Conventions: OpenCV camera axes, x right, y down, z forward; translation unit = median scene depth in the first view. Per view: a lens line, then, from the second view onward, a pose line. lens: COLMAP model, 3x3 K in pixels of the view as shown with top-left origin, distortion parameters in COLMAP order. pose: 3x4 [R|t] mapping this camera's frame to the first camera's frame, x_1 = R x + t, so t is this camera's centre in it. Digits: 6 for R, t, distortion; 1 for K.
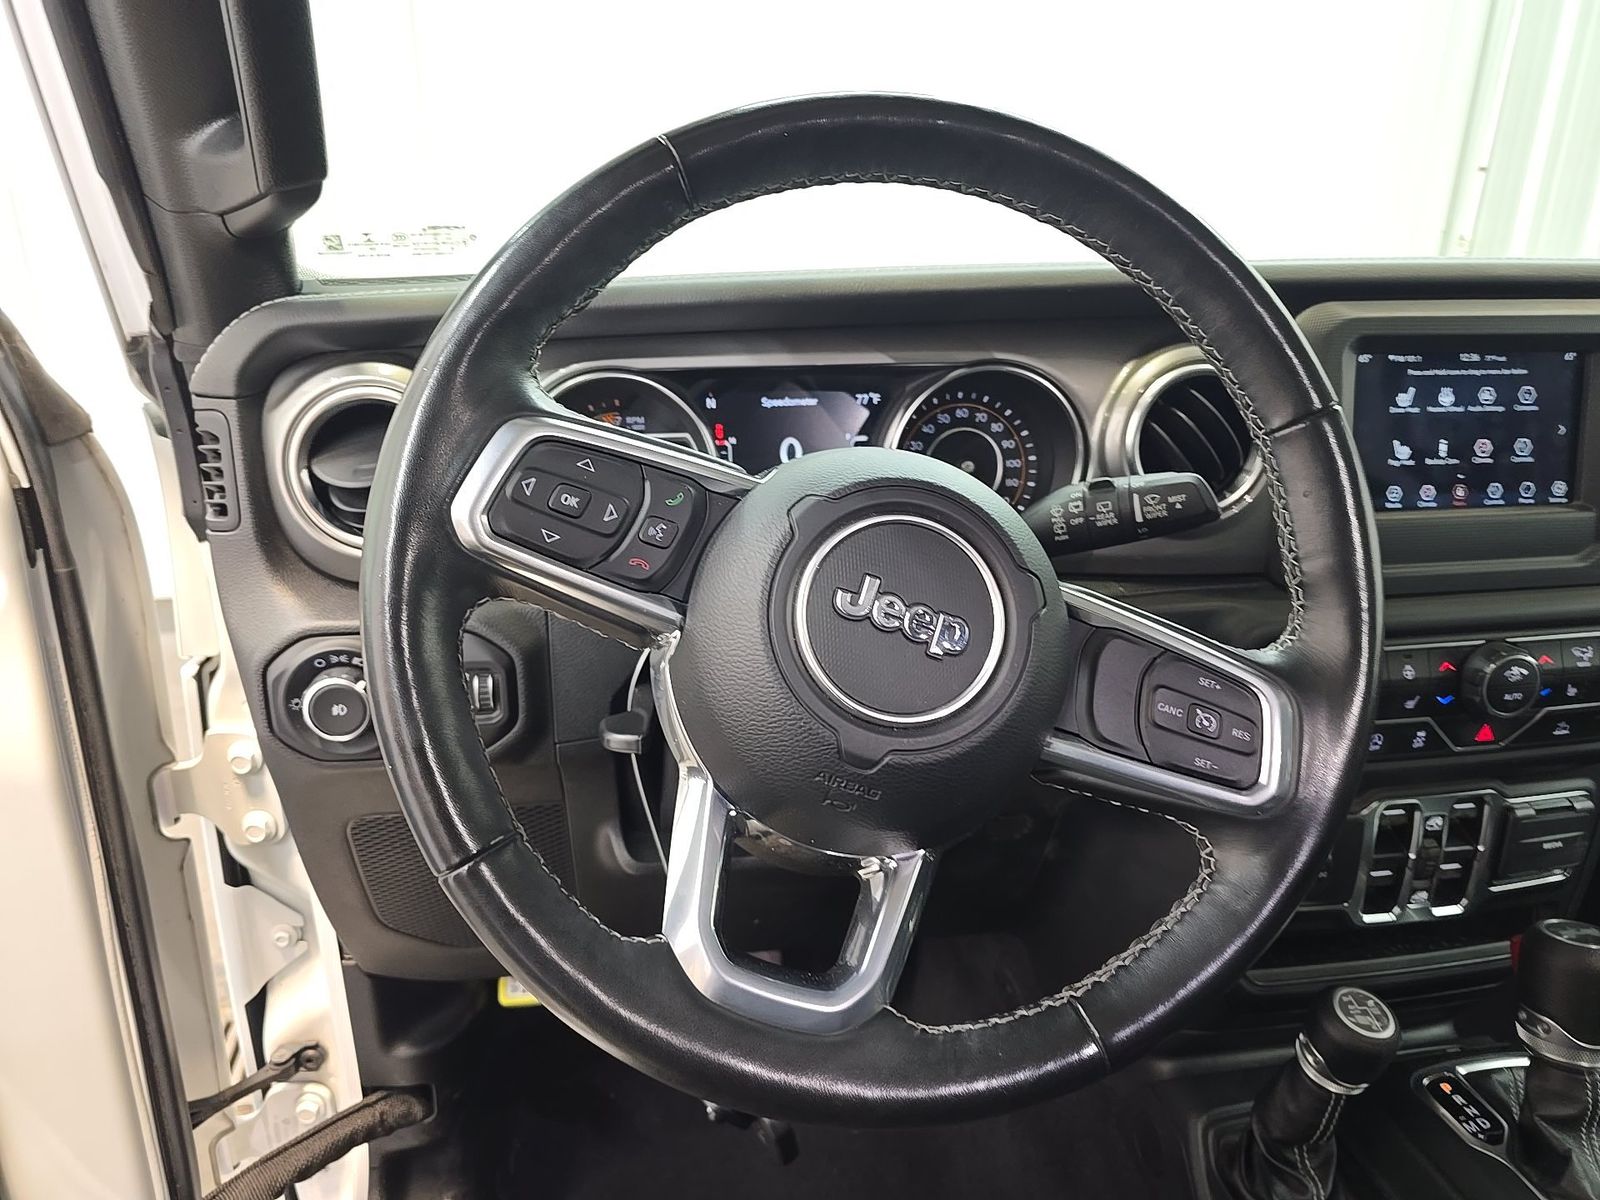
lens RADIAL K [[1089.0, 0, 759.5], [0, 1089.0, 631.7], [0, 0, 1]] dist [0.008085, -0.029880]
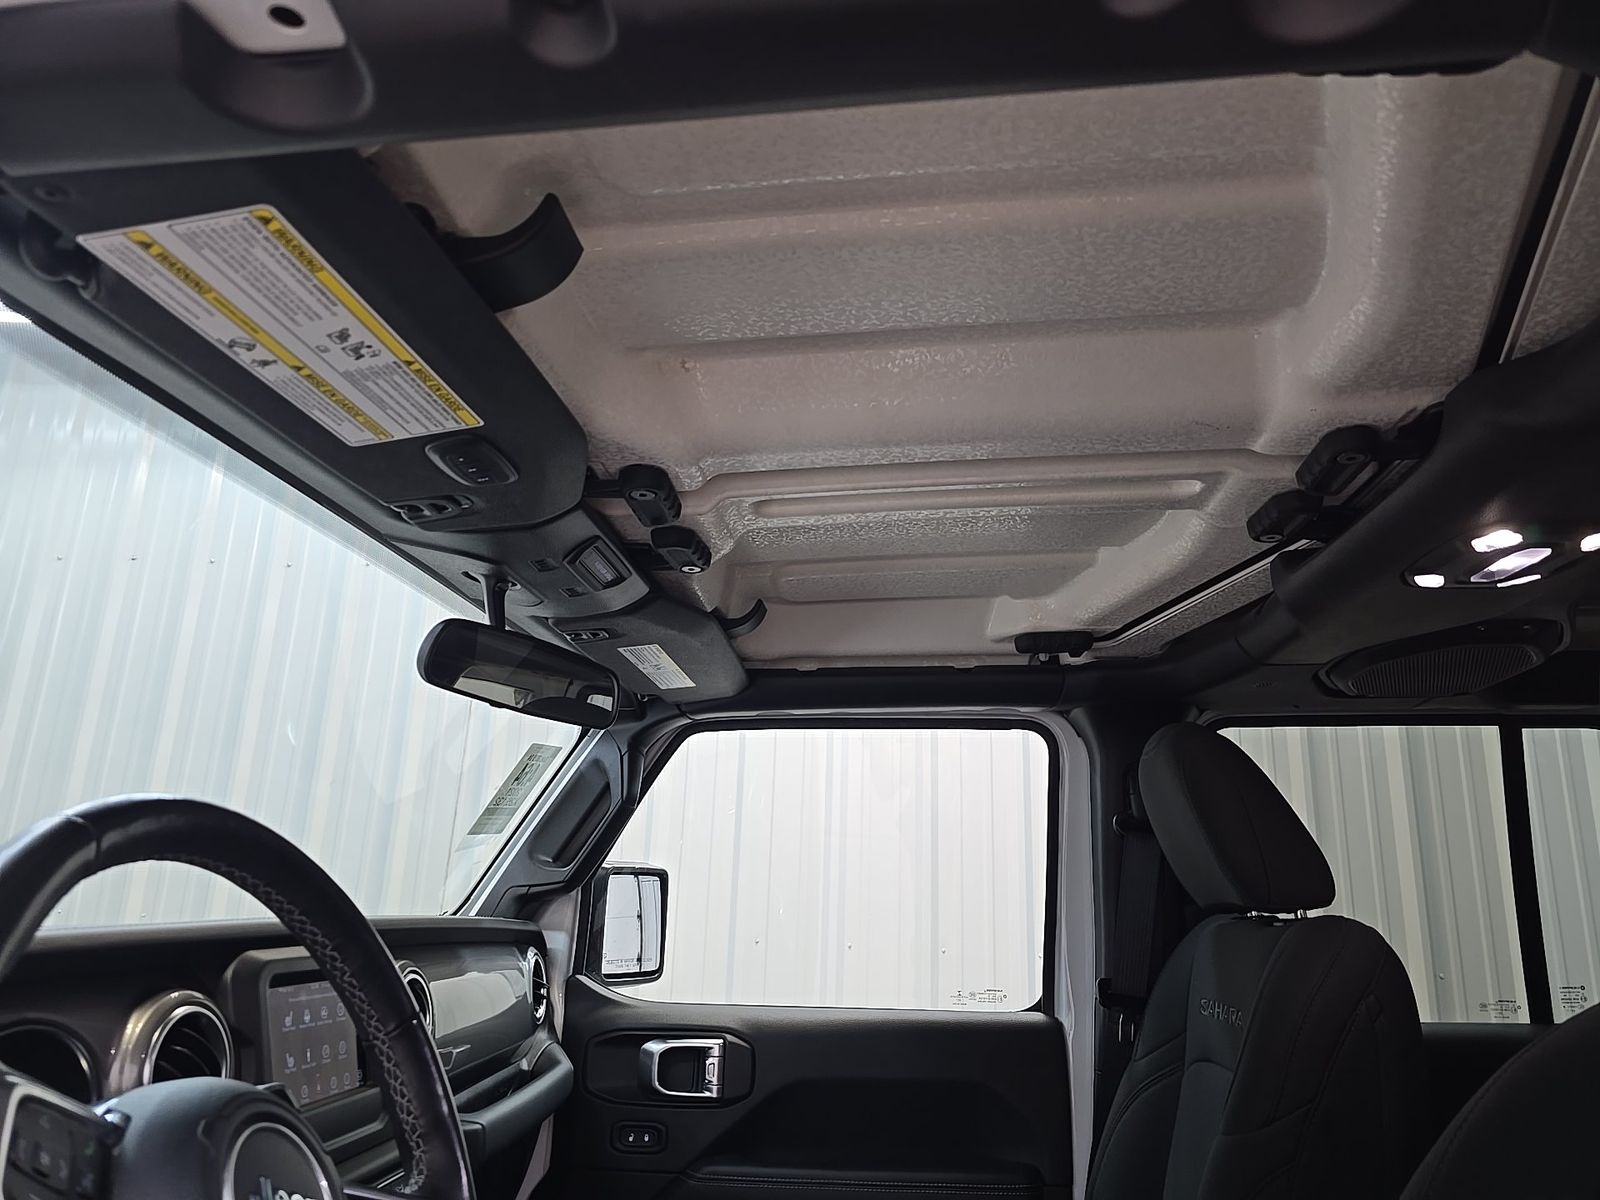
lens RADIAL K [[1075.1, 0, 793.0], [0, 1075.1, 598.8], [0, 0, 1]] dist [0.043970, -0.033203]
pose [[0.247316, 0.268606, 0.930960, -0.644520], [0.320649, 0.883982, -0.340234, -0.016345], [-0.914341, 0.382657, 0.132494, 0.046551]]
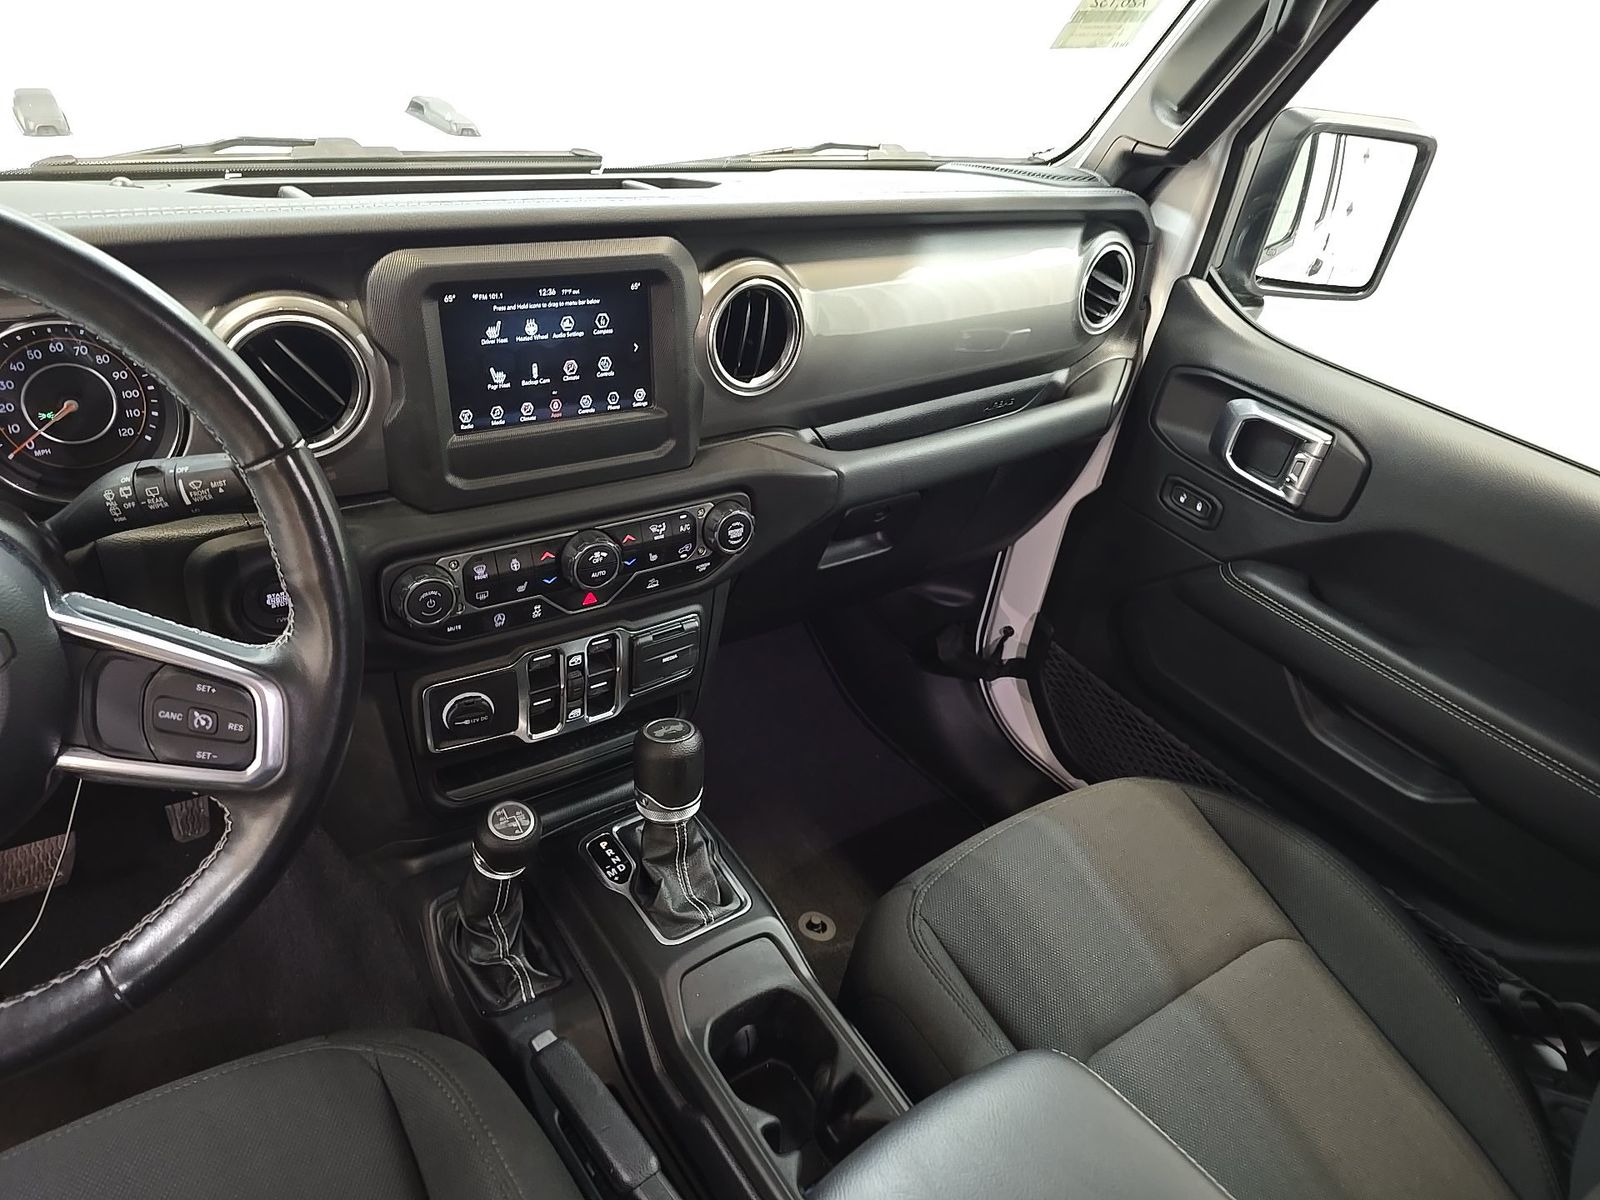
lens RADIAL K [[1067.2, 0, 804.1], [0, 1067.2, 625.3], [0, 0, 1]] dist [0.025758, -0.032508]
pose [[0.884635, -0.154547, 0.439927, 0.332845], [0.026343, 0.958533, 0.283762, -0.227045], [-0.465539, -0.239437, 0.852023, -0.199168]]
